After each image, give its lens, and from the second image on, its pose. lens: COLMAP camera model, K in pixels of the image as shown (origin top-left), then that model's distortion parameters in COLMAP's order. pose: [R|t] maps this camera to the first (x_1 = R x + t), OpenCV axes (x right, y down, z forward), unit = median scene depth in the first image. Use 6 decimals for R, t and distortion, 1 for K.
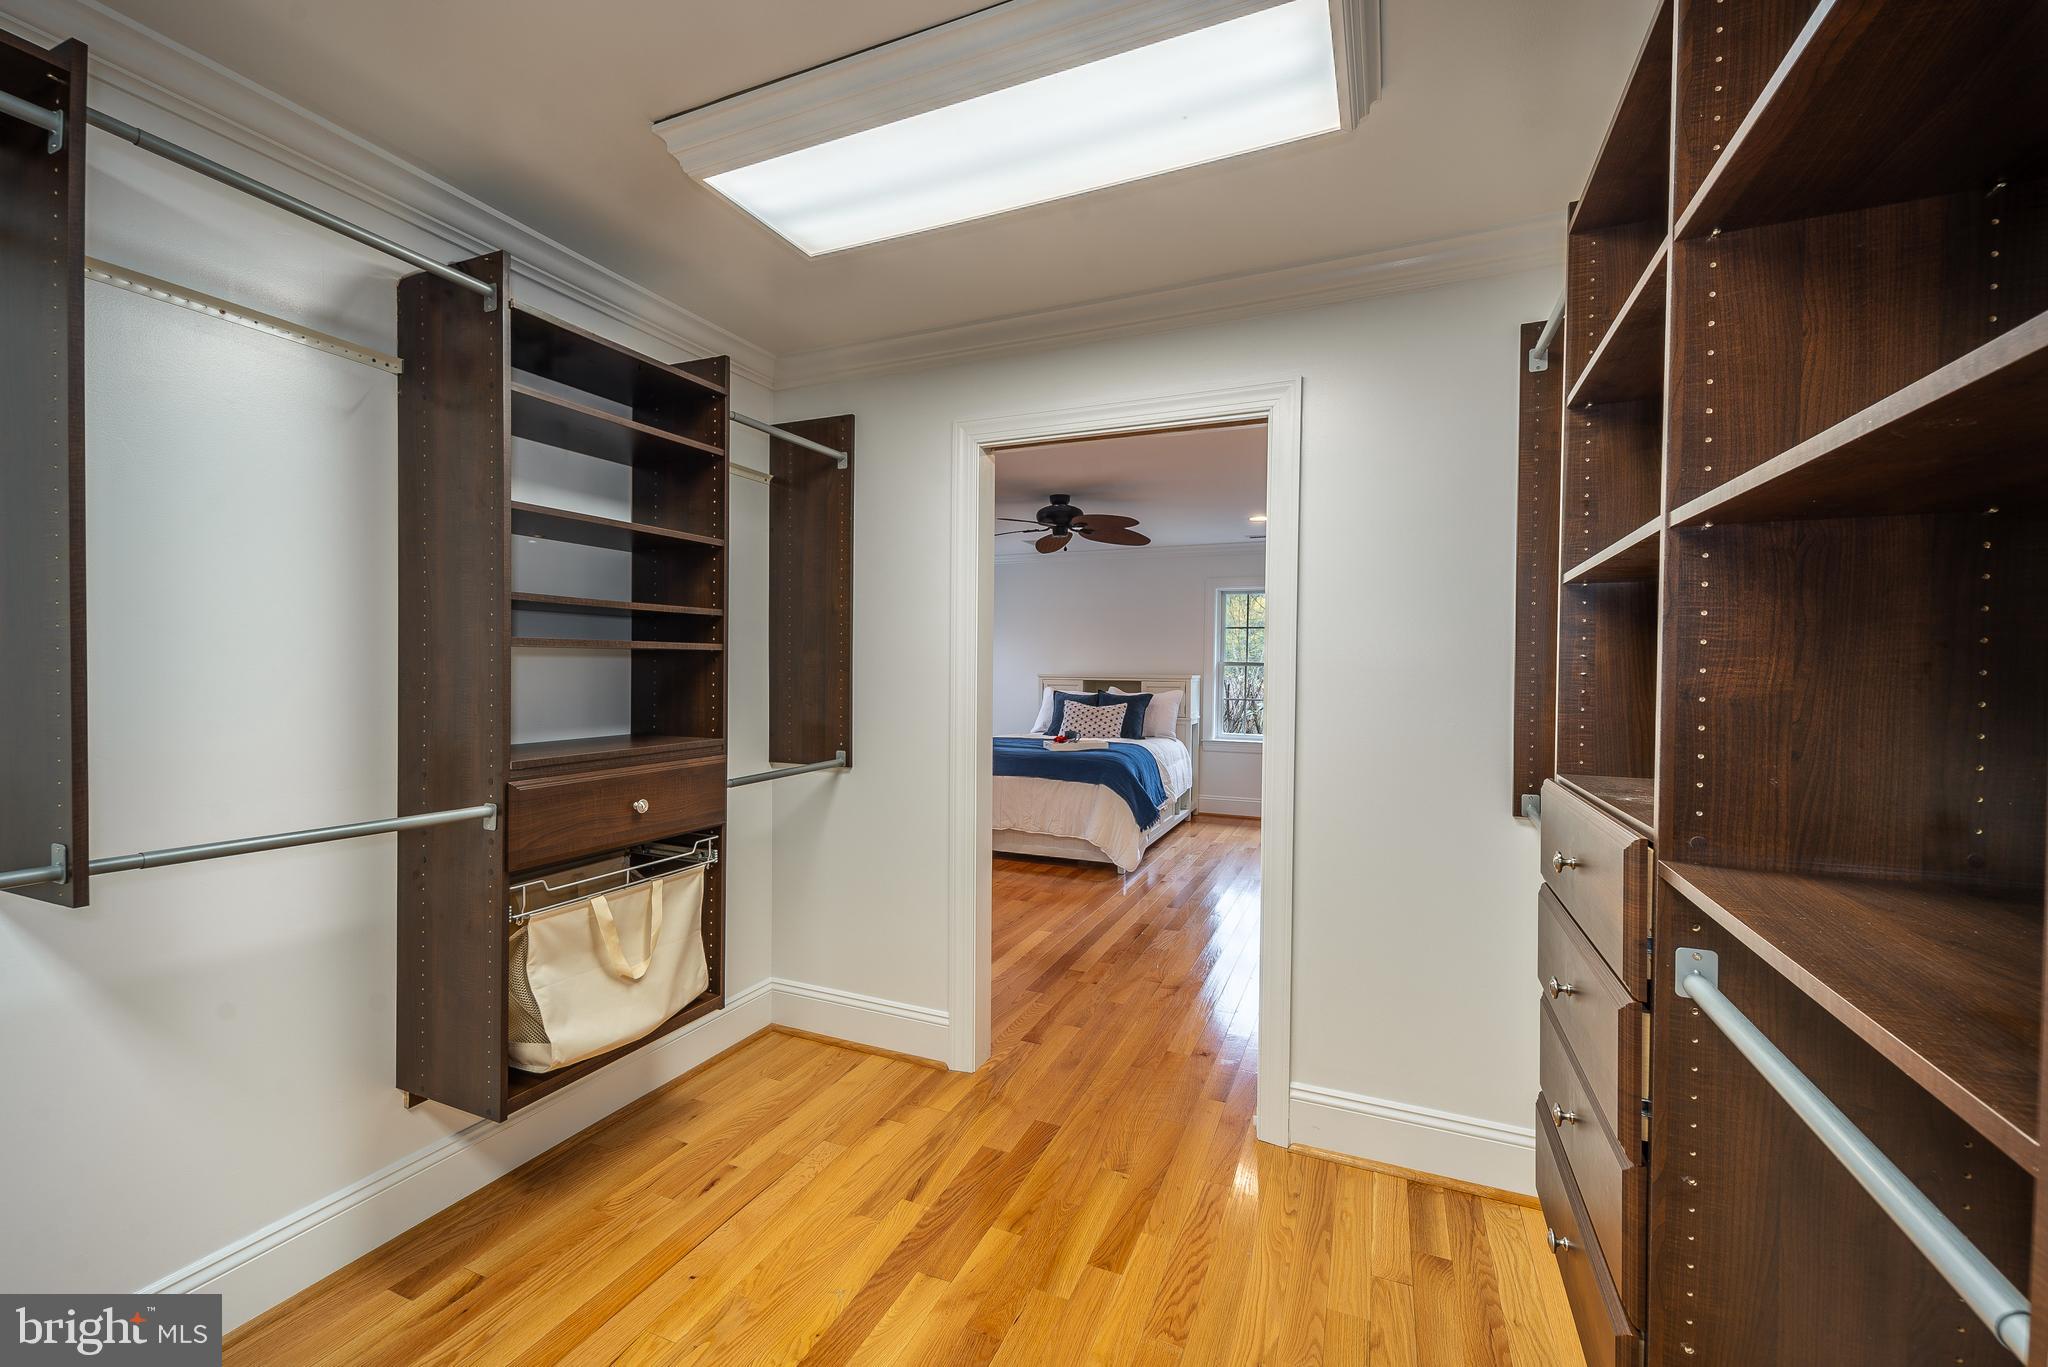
lens RADIAL K [[833.1, 0, 1033.3], [0, 833.1, 673.4], [0, 0, 1]] dist [-0.000137, -0.000013]
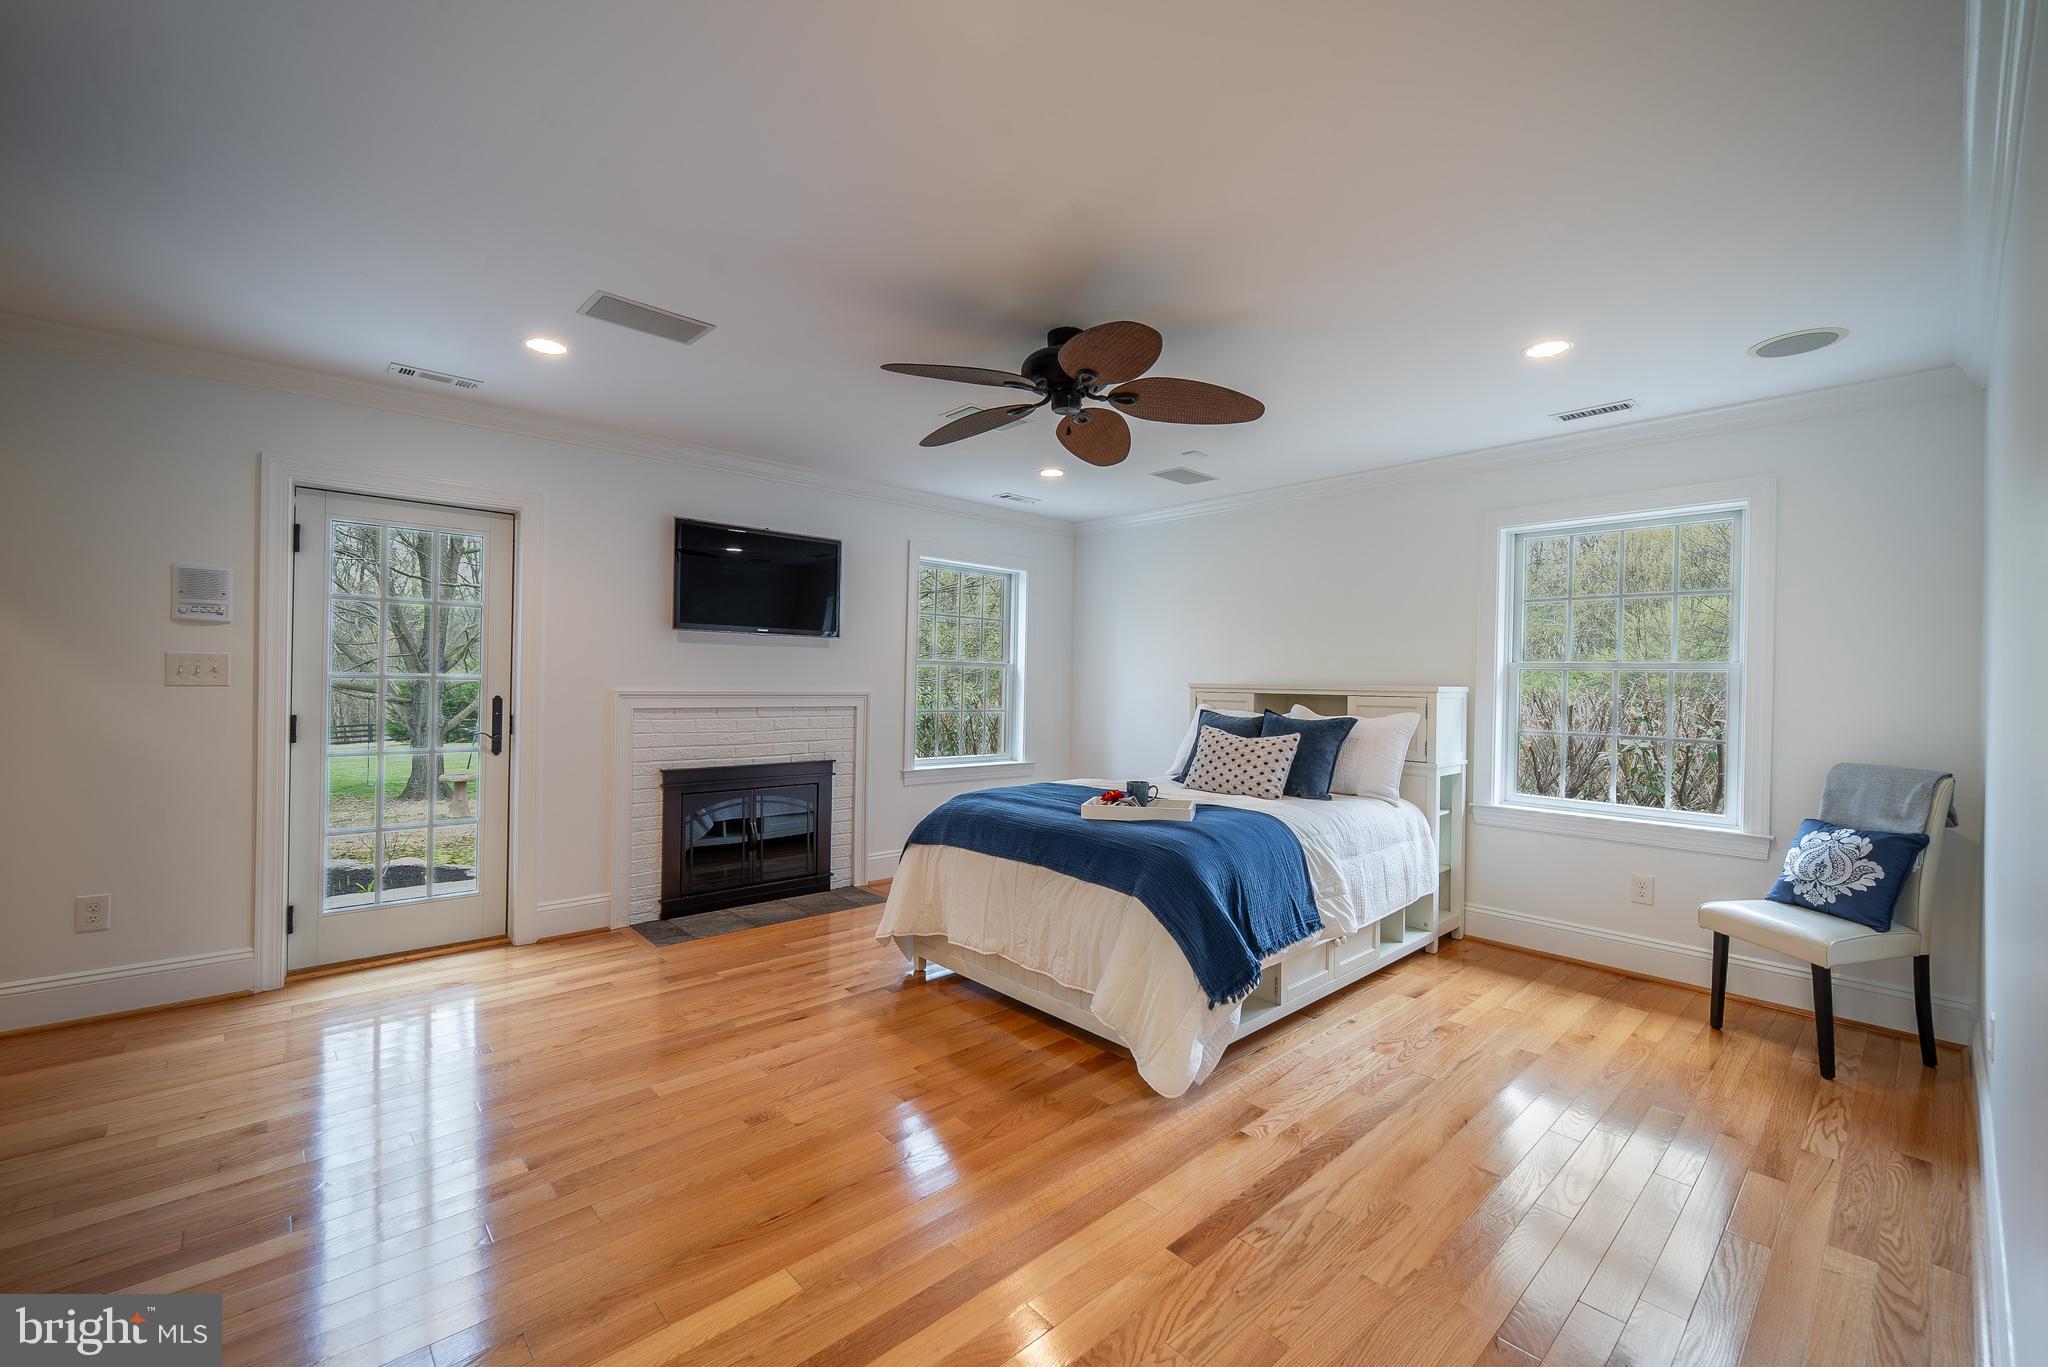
lens RADIAL K [[833.1, 0, 1012.9], [0, 833.1, 689.0], [0, 0, 1]] dist [-0.000137, -0.000013]
pose [[0.907286, 0.015542, -0.420226, 0.168229], [-0.016388, 0.999864, 0.001600, 0.007607], [0.420194, 0.005435, 0.907418, 0.396602]]
